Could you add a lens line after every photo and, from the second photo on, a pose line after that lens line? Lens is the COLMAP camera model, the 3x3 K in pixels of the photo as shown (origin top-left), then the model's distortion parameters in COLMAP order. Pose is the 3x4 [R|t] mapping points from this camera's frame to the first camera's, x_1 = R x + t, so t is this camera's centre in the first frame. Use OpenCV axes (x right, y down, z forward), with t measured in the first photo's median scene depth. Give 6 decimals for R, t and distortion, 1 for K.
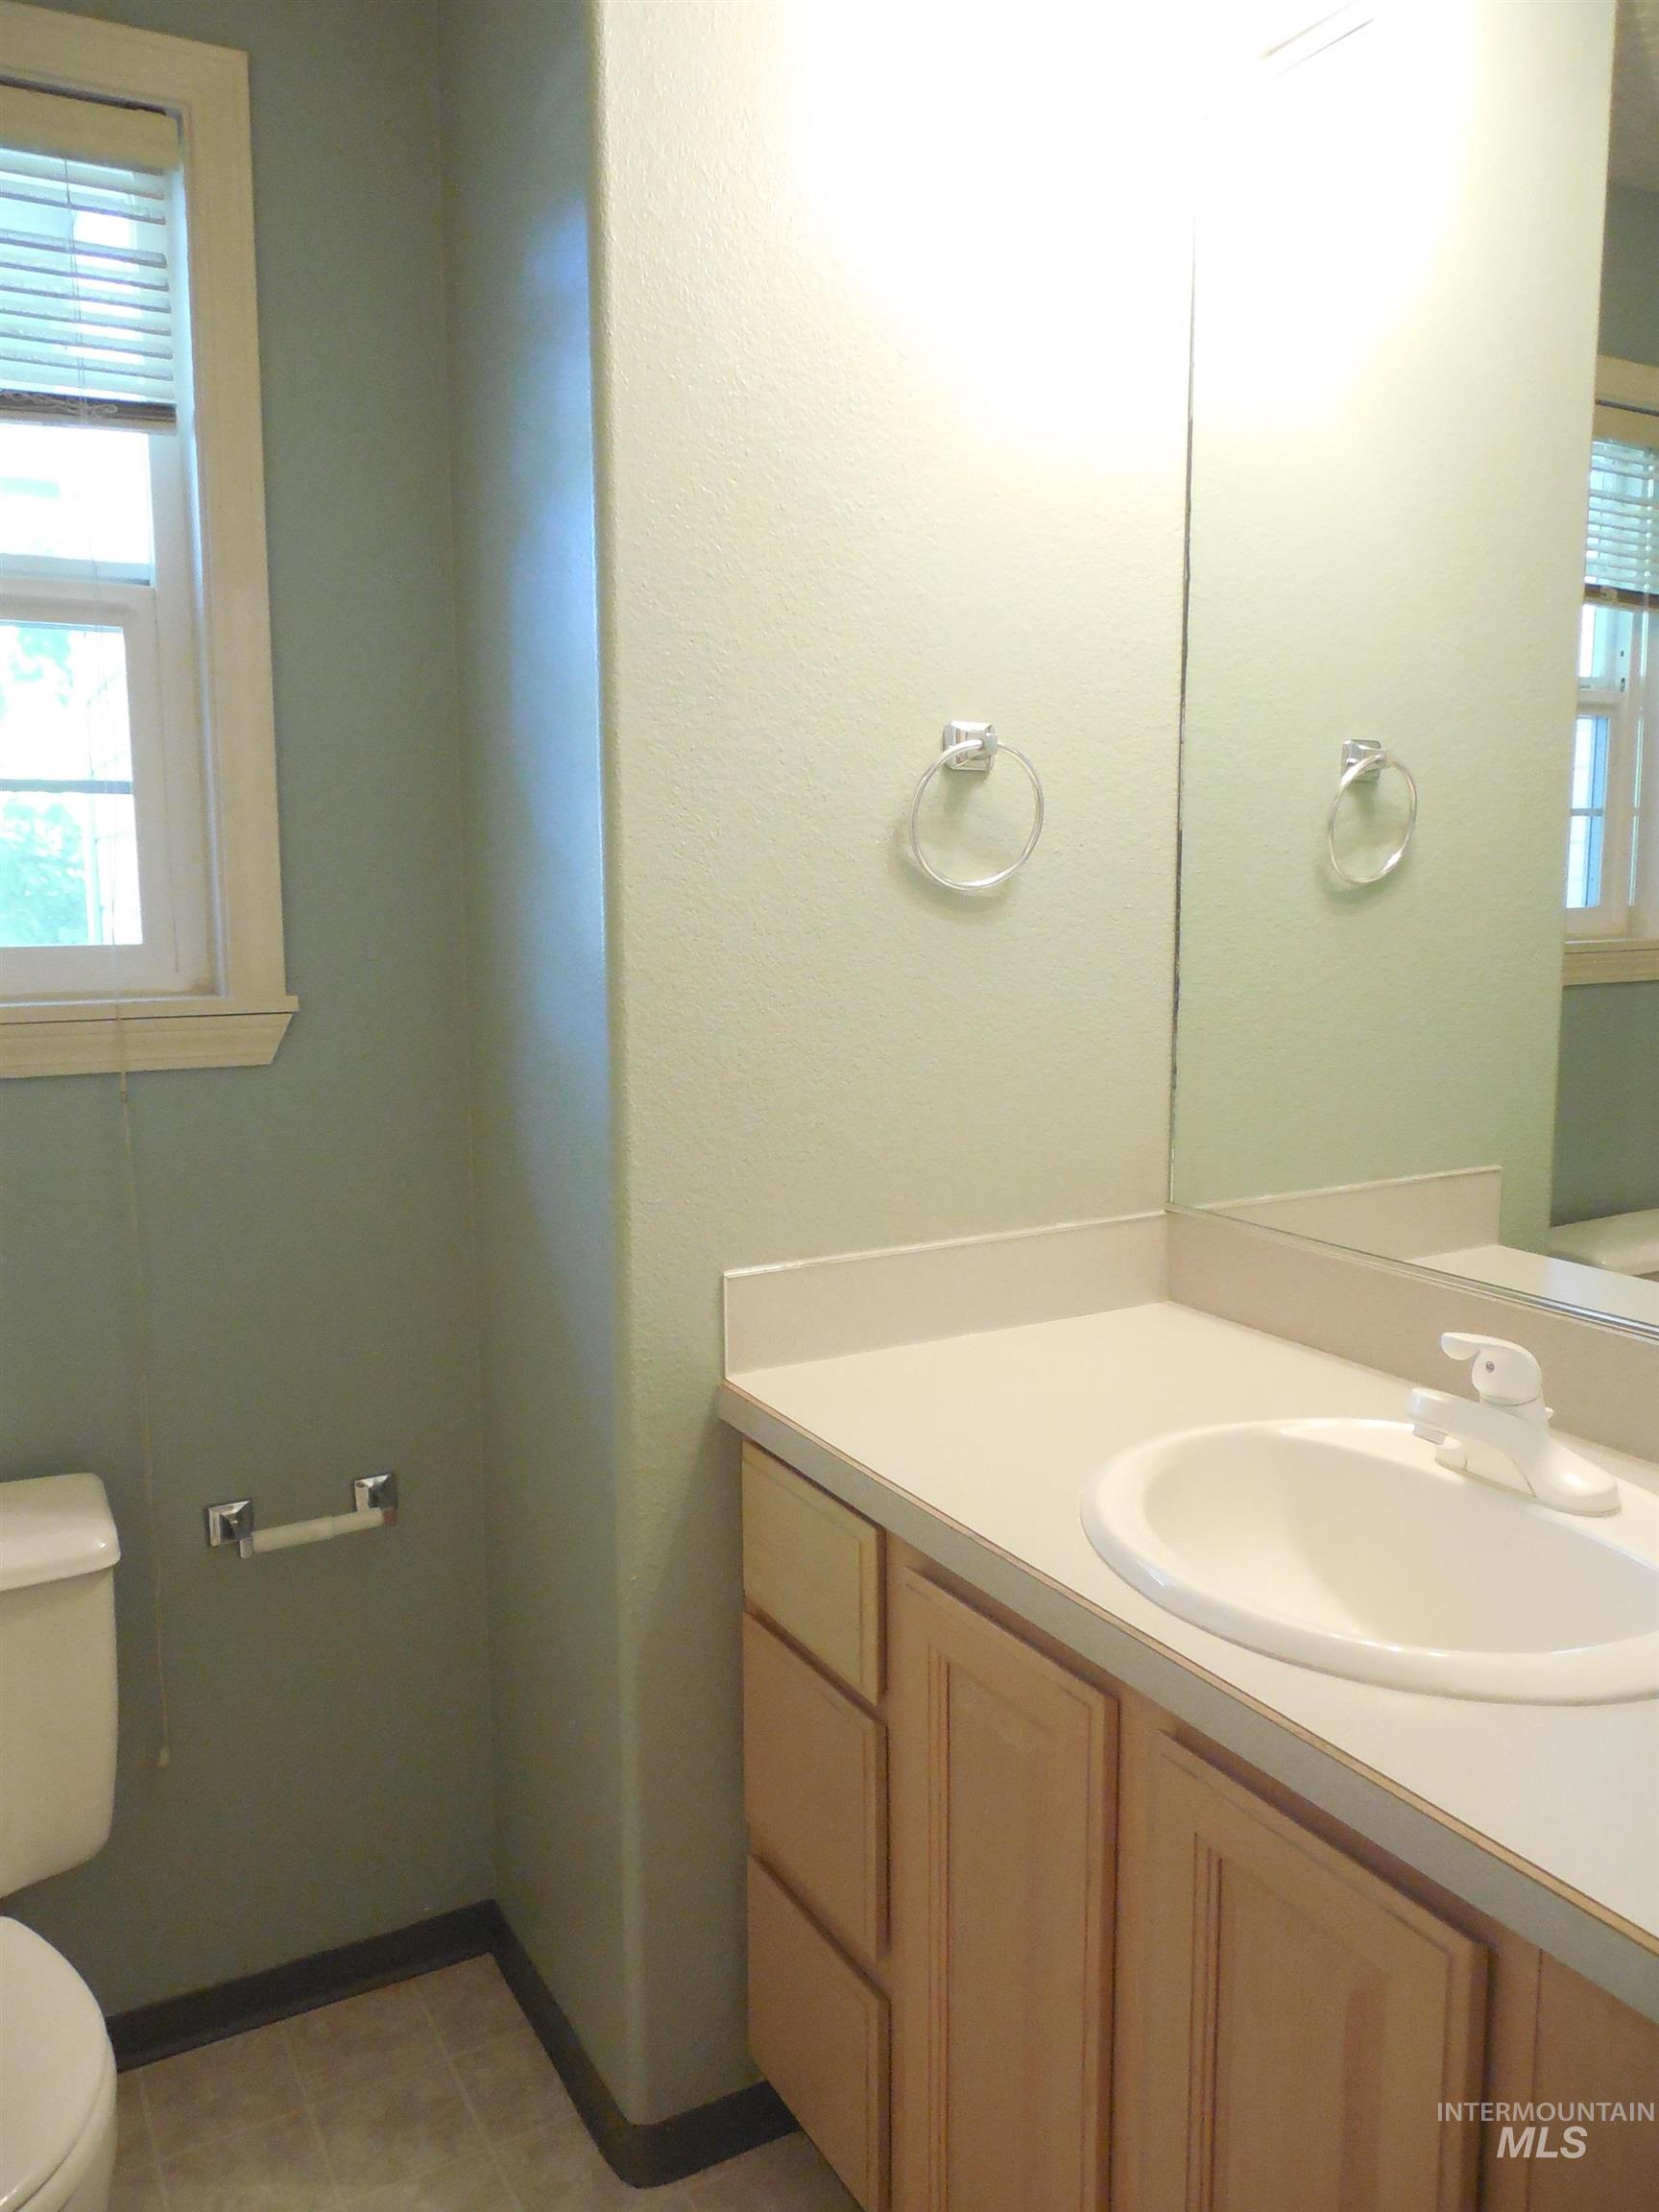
lens RADIAL K [[1675.4, 0, 826.7], [0, 1675.4, 1100.0], [0, 0, 1]] dist [0.000668, -0.011710]
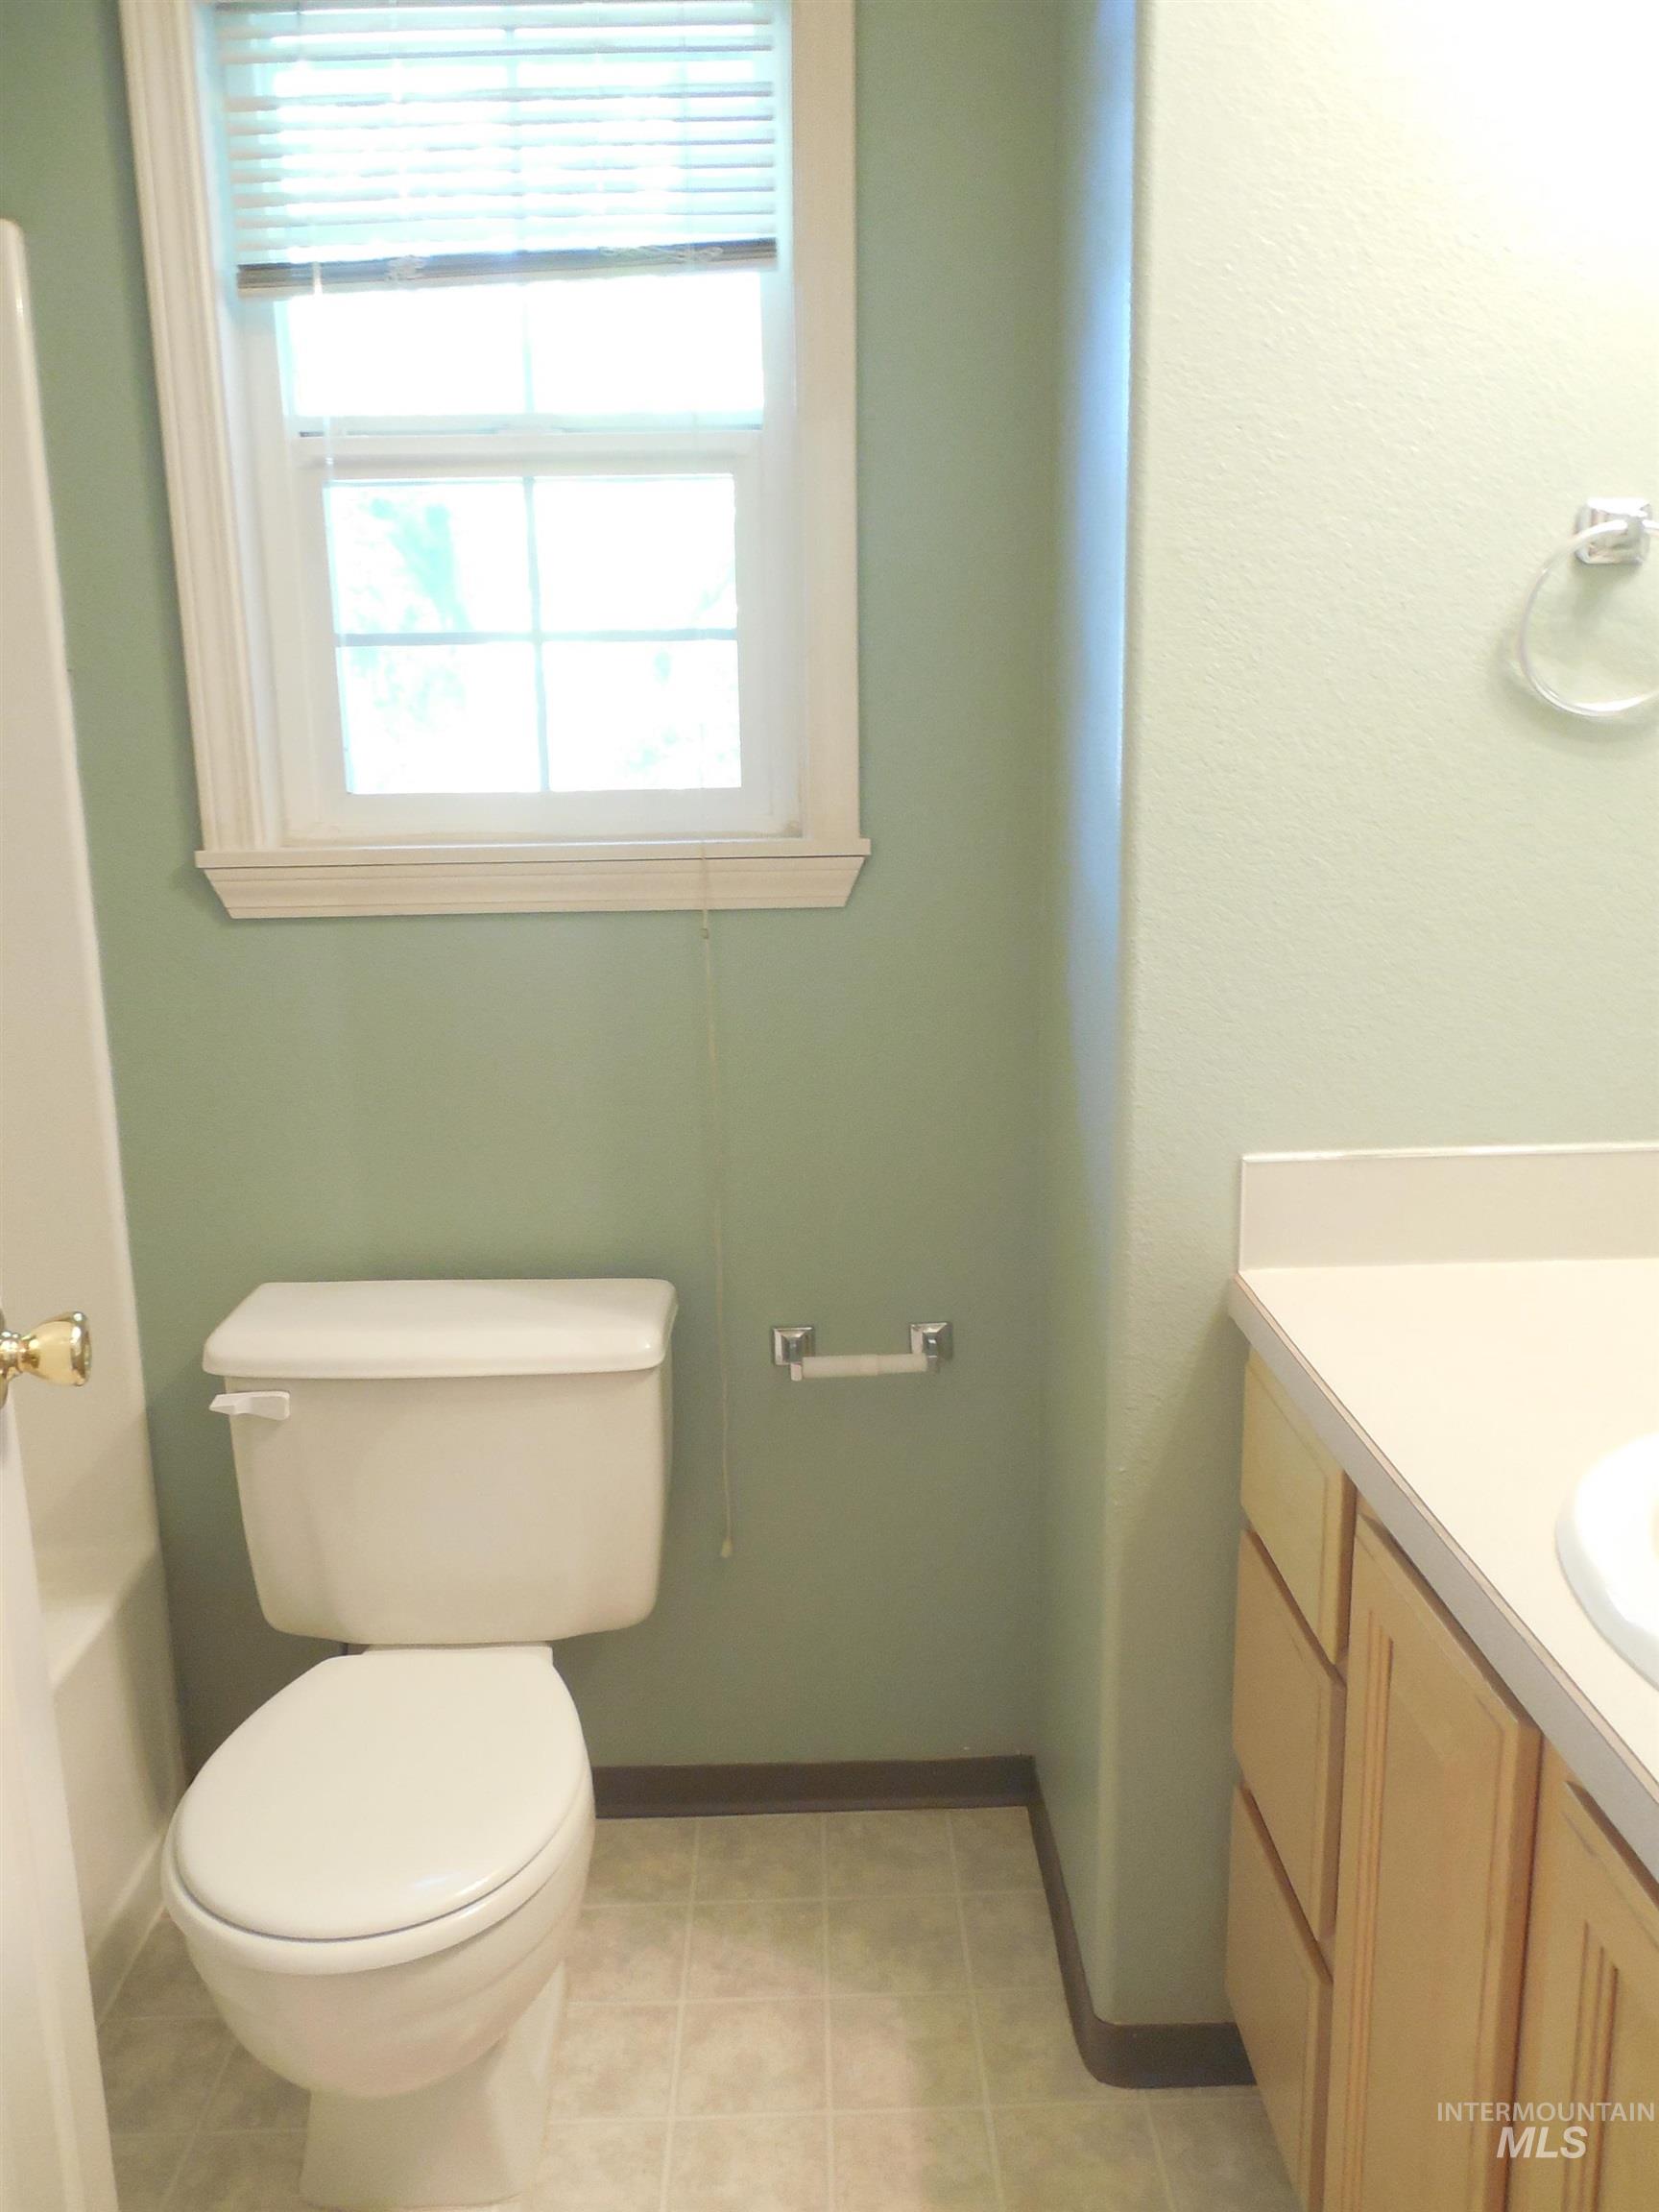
lens RADIAL K [[1675.4, 0, 820.9], [0, 1675.4, 1109.0], [0, 0, 1]] dist [0.000668, -0.011710]
pose [[0.876613, 0.088775, -0.472937, 0.150724], [-0.047529, 0.994003, 0.098487, 0.000869], [0.478843, -0.063857, 0.875575, 0.104345]]
